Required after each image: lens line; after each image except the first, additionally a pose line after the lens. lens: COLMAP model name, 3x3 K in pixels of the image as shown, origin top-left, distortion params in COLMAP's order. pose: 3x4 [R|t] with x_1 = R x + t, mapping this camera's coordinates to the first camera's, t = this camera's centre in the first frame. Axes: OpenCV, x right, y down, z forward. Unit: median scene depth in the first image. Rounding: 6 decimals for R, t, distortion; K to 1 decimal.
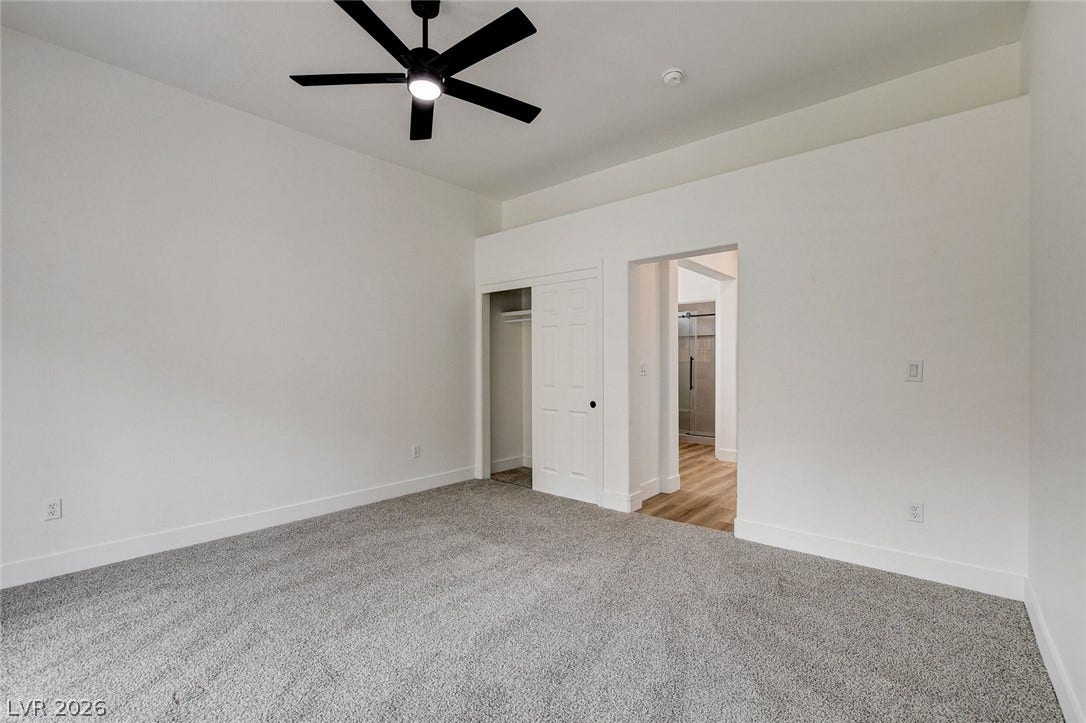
lens RADIAL K [[491.5, 0, 538.8], [0, 491.5, 363.2], [0, 0, 1]] dist [-0.018434, 0.000801]
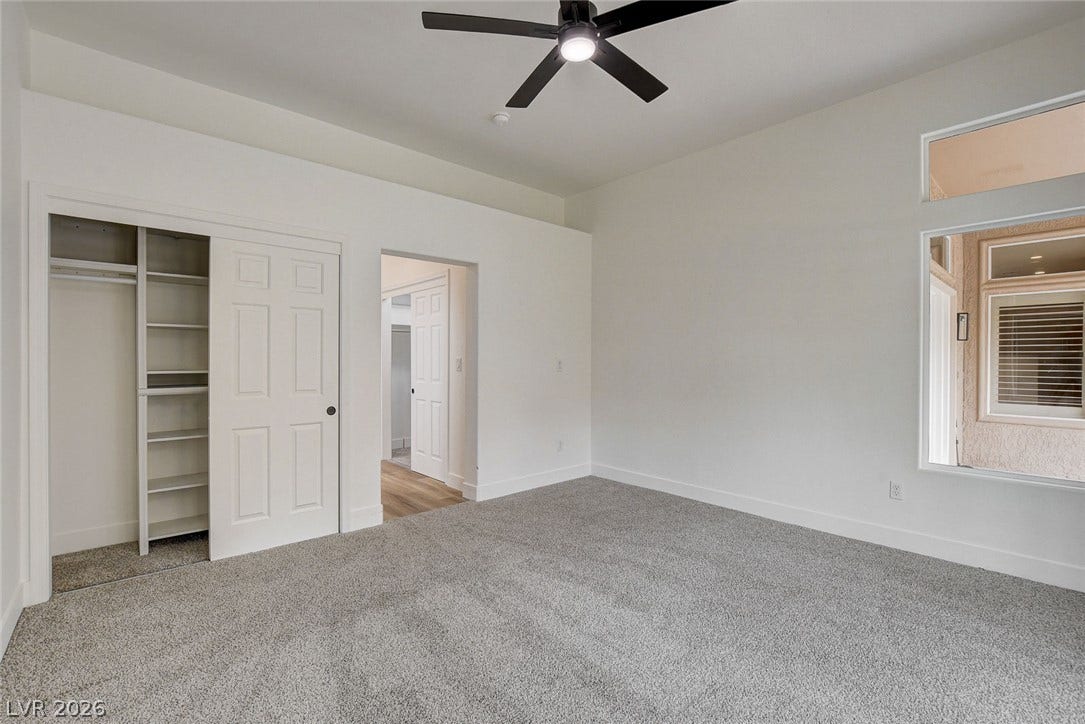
lens RADIAL K [[475.2, 0, 538.7], [0, 475.2, 361.6], [0, 0, 1]] dist [-0.020413, 0.000299]
pose [[0.113093, -0.002096, 0.993582, -0.682599], [-0.003577, 0.999990, 0.002517, 0.000325], [-0.993578, -0.003838, 0.113084, 0.629650]]
